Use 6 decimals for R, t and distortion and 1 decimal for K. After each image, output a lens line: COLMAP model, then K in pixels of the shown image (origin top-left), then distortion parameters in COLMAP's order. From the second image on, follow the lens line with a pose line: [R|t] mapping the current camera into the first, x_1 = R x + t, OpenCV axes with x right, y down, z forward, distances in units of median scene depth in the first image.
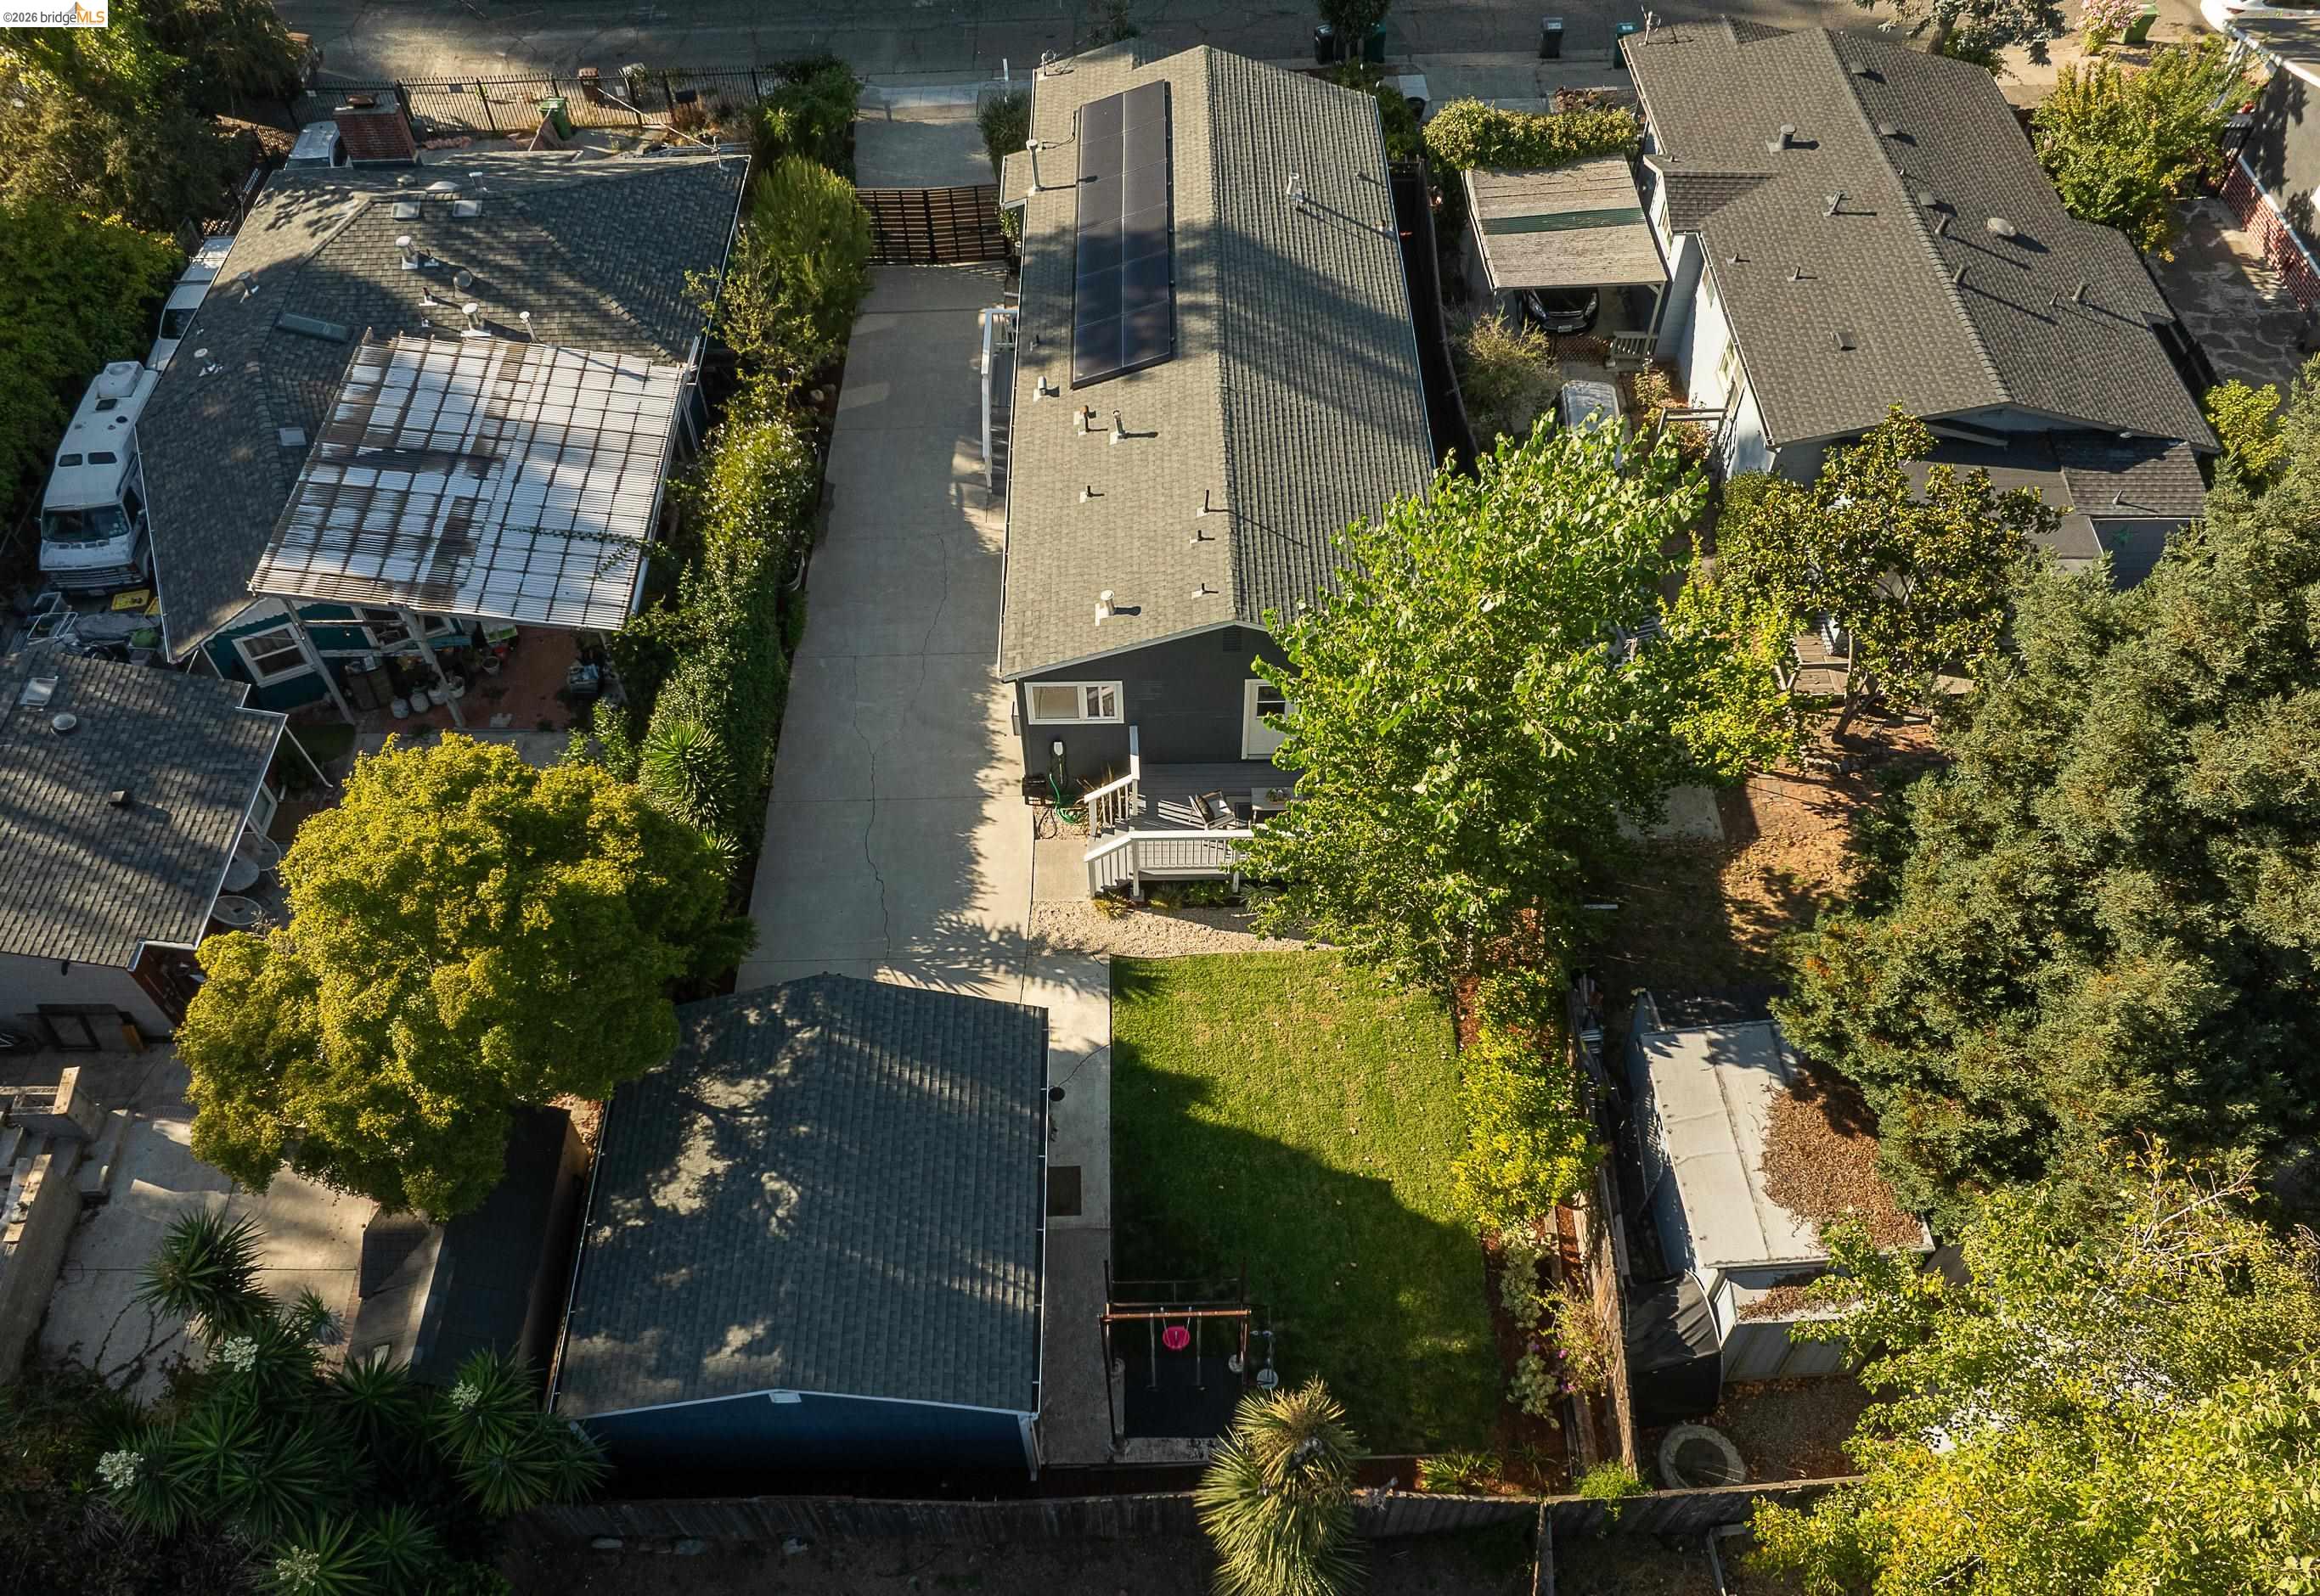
lens RADIAL K [[1712.9, 0, 1186.0], [0, 1712.9, 893.3], [0, 0, 1]] dist [-0.034205, 0.001571]
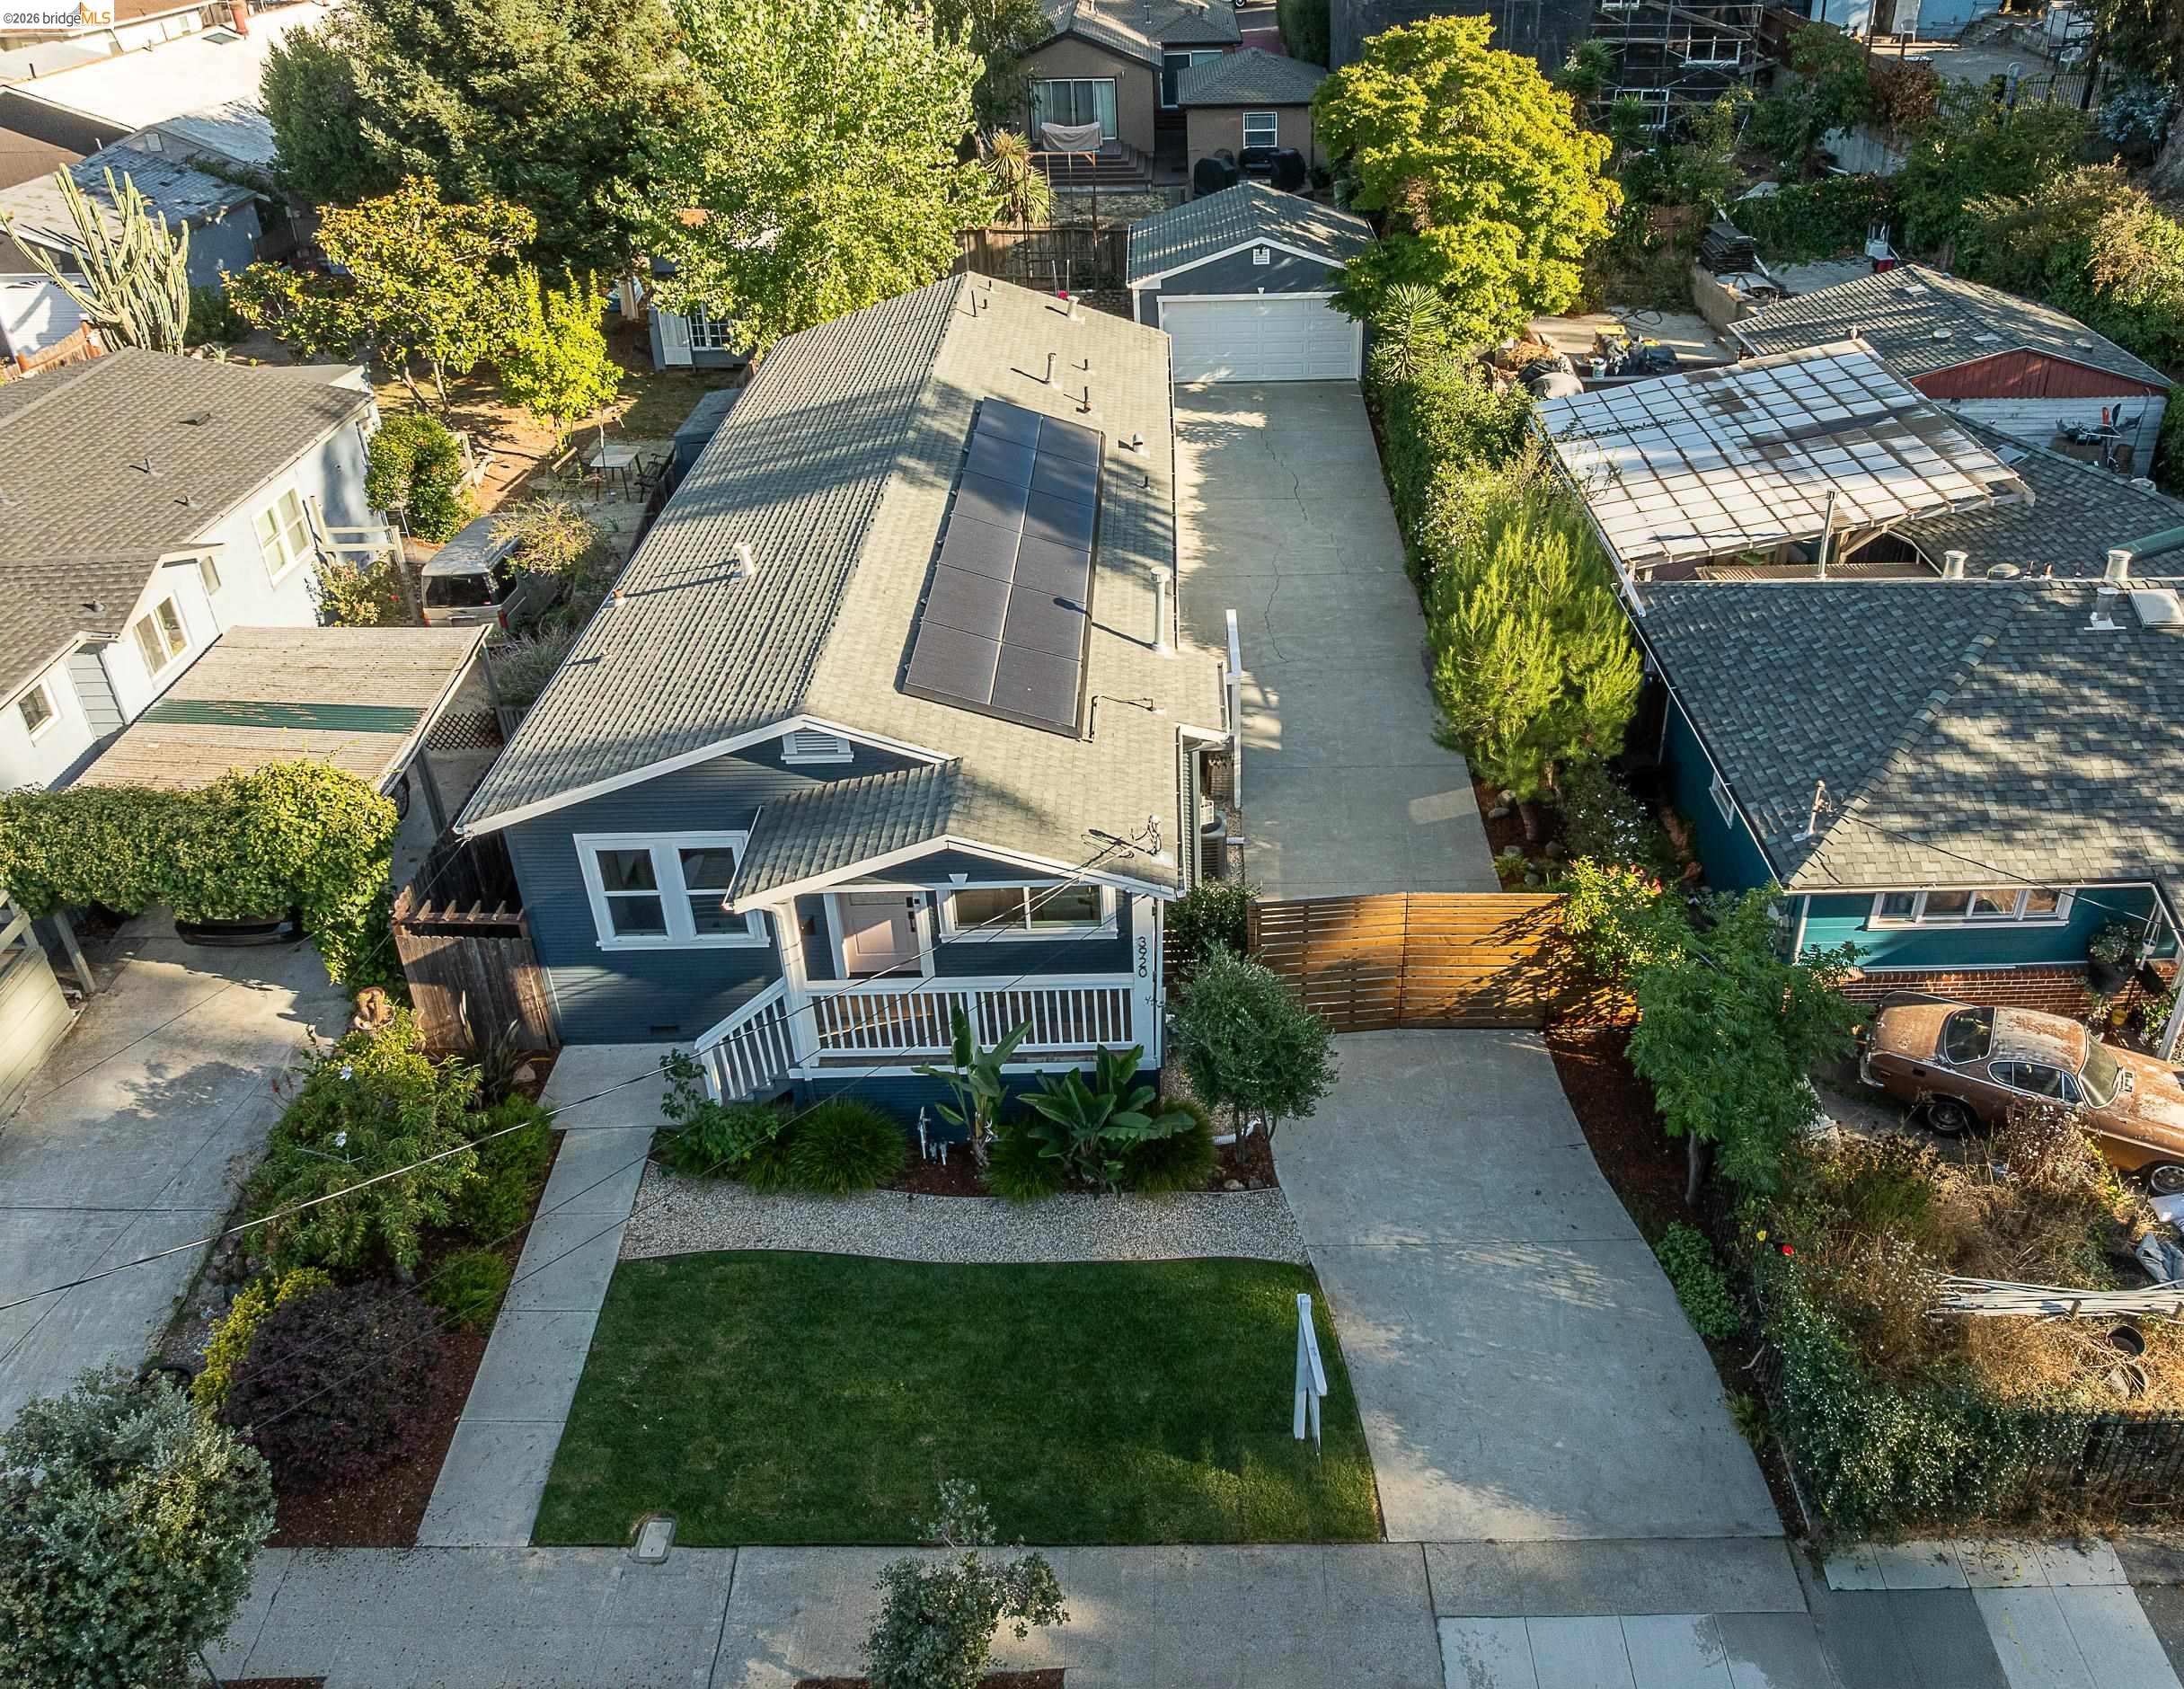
lens RADIAL K [[1680.9, 0, 1188.7], [0, 1680.9, 822.5], [0, 0, 1]] dist [-0.034854, -0.000439]
pose [[-0.999932, 0.004551, 0.010692, -0.123699], [0.010968, 0.065519, 0.997791, -1.172995], [0.003841, 0.997841, -0.065564, 1.308228]]
